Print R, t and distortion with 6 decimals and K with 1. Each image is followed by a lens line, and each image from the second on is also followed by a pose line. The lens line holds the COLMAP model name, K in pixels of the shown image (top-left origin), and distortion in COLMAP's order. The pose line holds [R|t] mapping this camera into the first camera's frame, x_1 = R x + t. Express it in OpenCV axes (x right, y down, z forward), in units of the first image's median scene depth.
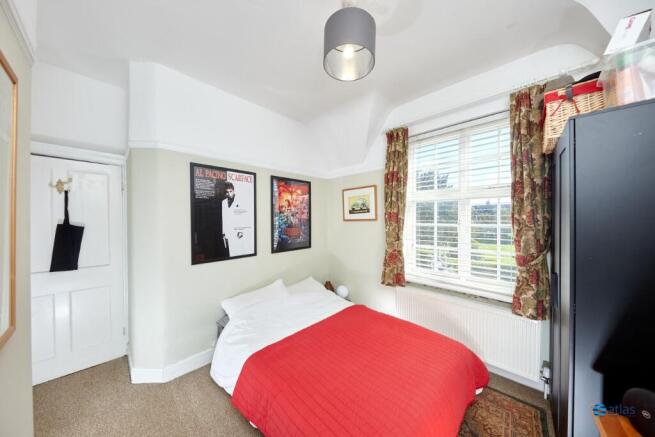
lens RADIAL K [[210.8, 0, 327.5], [0, 210.8, 218.5], [0, 0, 1]] dist [0.000157, -0.000001]
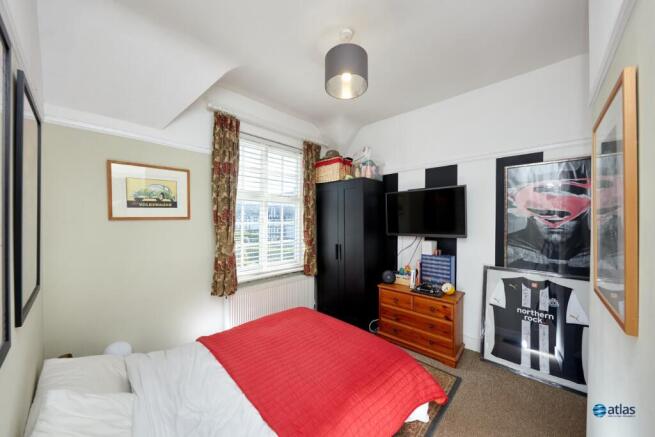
lens RADIAL K [[230.0, 0, 327.5], [0, 230.0, 218.5], [0, 0, 1]] dist [0.000093, -0.000001]
pose [[-0.009457, 0.002851, 0.999951, -0.680153], [-0.010752, 0.999938, -0.002953, 0.004900], [-0.999897, -0.010780, -0.009425, 0.636431]]
